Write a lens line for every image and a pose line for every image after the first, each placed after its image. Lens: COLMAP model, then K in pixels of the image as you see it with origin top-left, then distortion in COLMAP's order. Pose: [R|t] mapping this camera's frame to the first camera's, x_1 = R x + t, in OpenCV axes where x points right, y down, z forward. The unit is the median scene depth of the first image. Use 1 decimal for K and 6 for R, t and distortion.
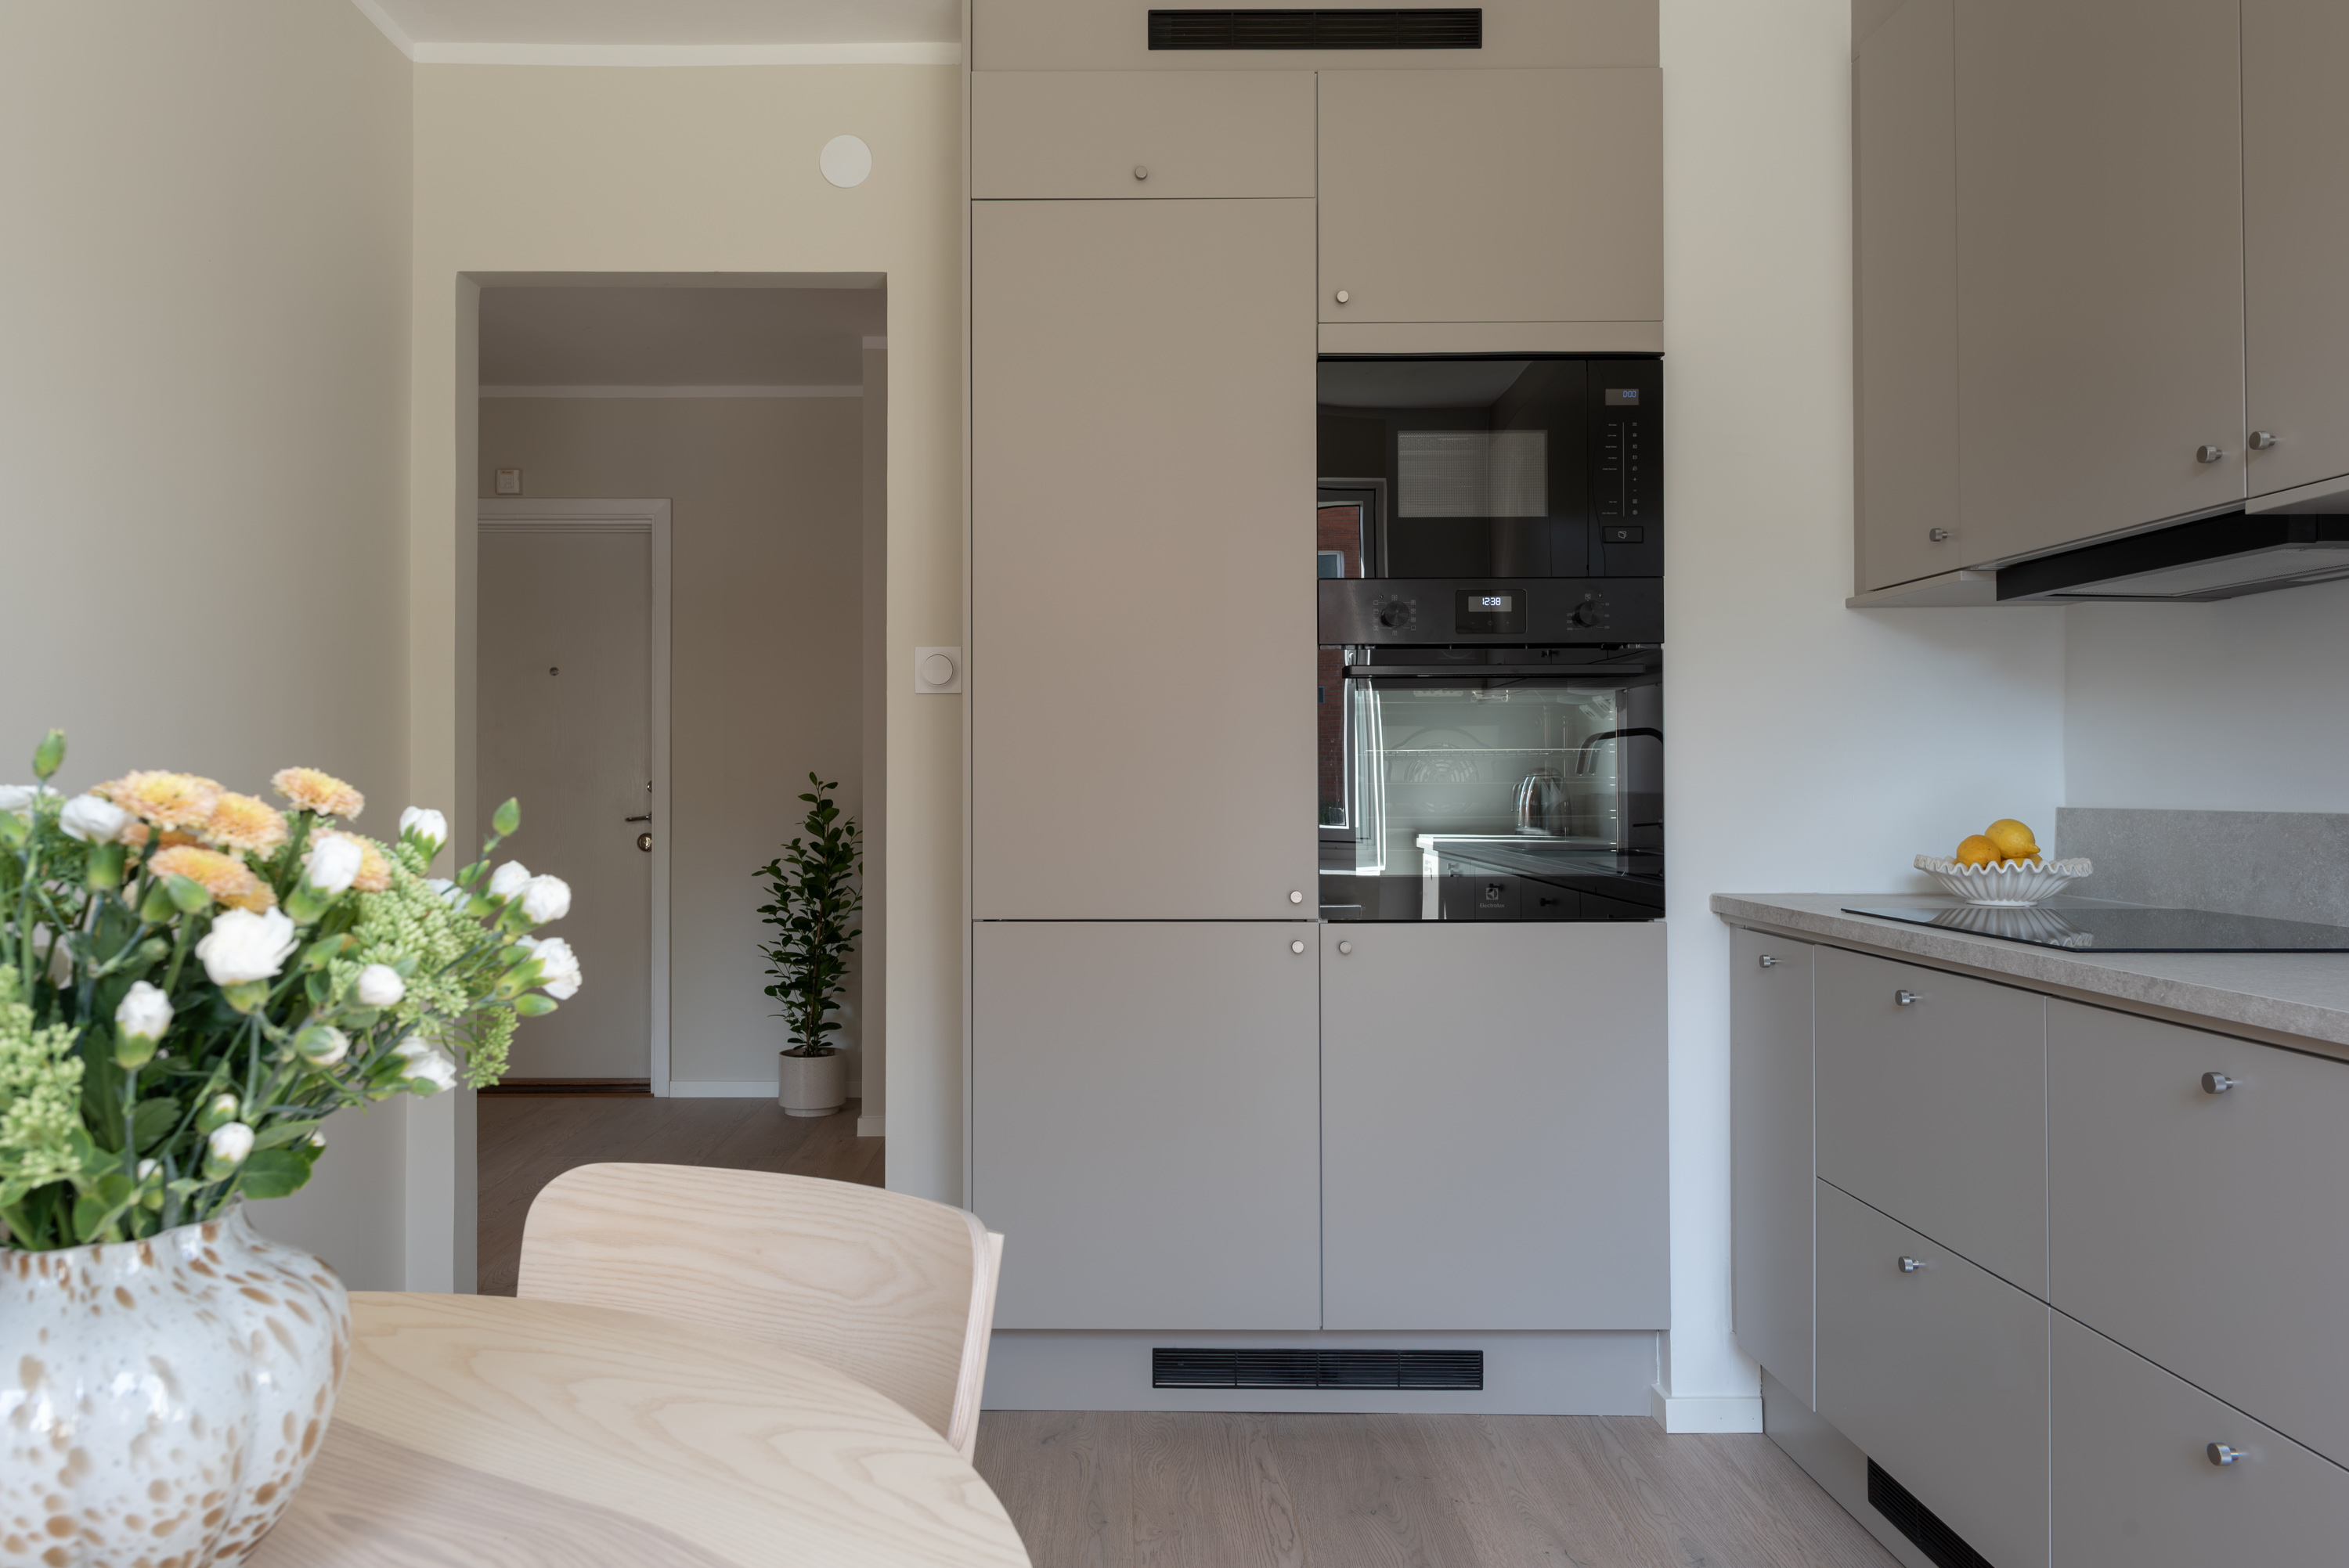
lens RADIAL K [[1620.0, 0, 1153.2], [0, 1620.0, 763.5], [0, 0, 1]] dist [0.012543, -0.009770]
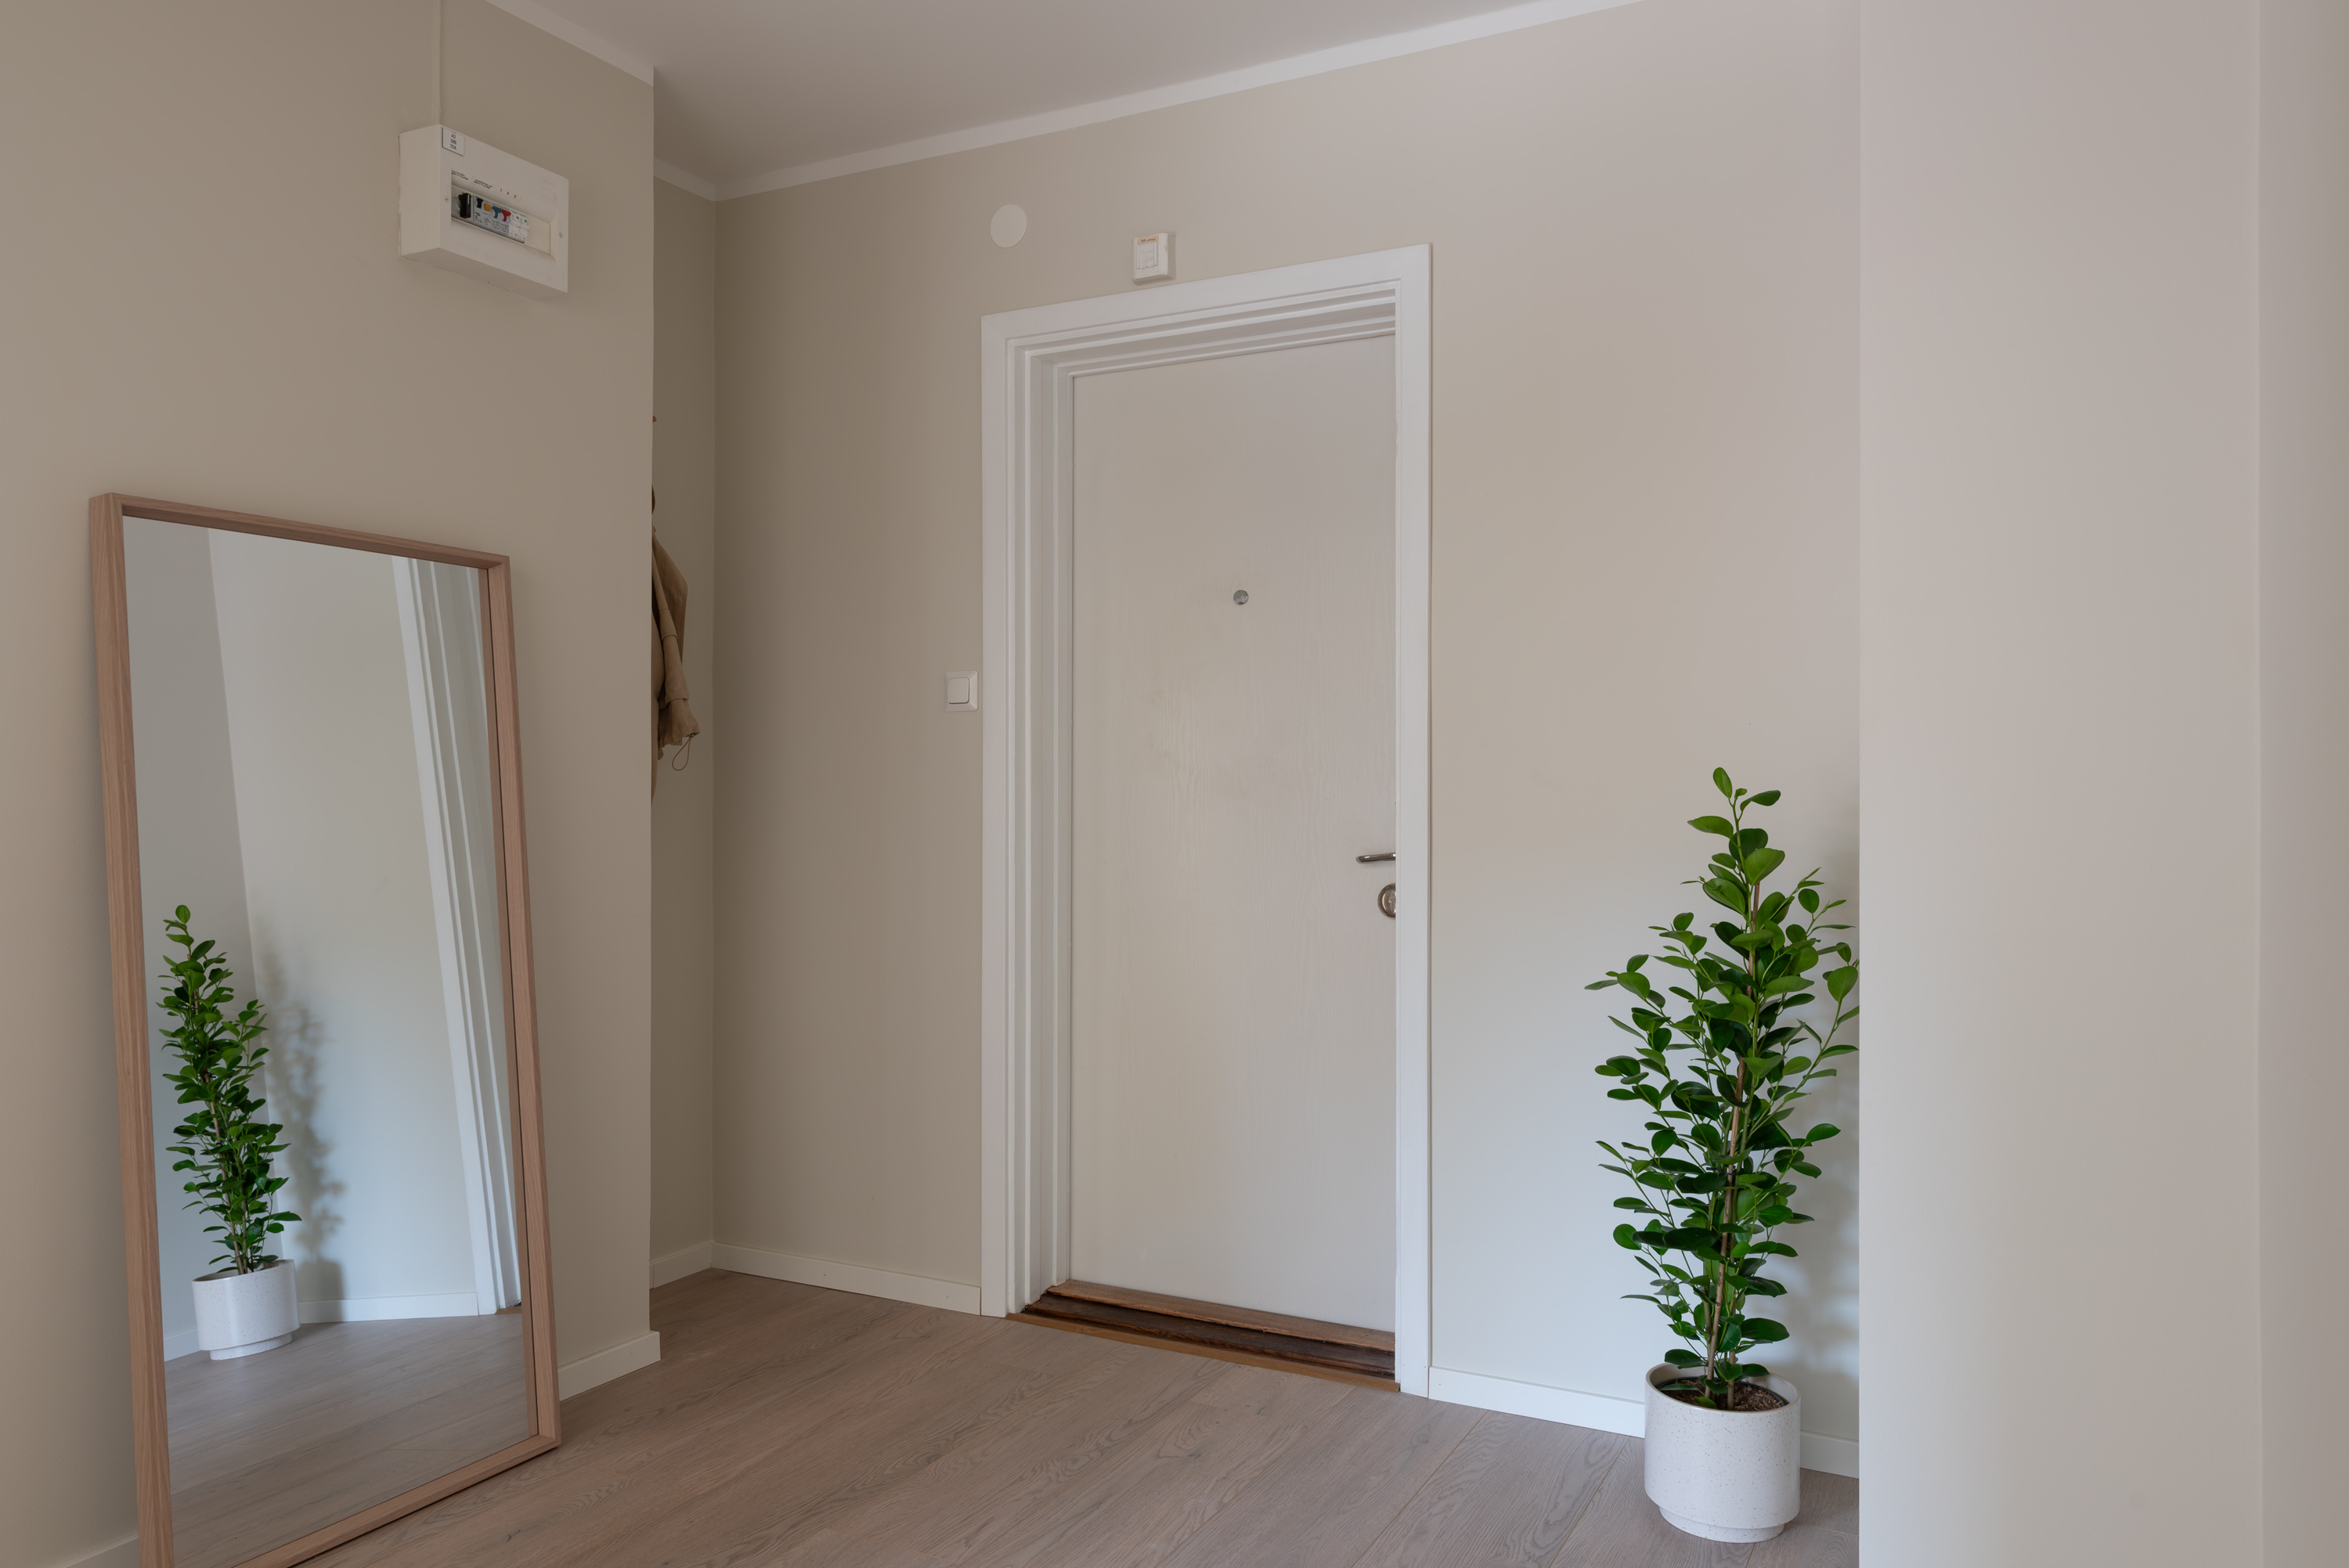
lens RADIAL K [[1620.0, 0, 1163.5], [0, 1620.0, 795.3], [0, 0, 1]] dist [0.012543, -0.009770]
pose [[0.878709, 0.001084, -0.477357, -0.130746], [0.005380, 0.999911, 0.012174, 0.006642], [0.477327, -0.013266, 0.878625, 0.529254]]
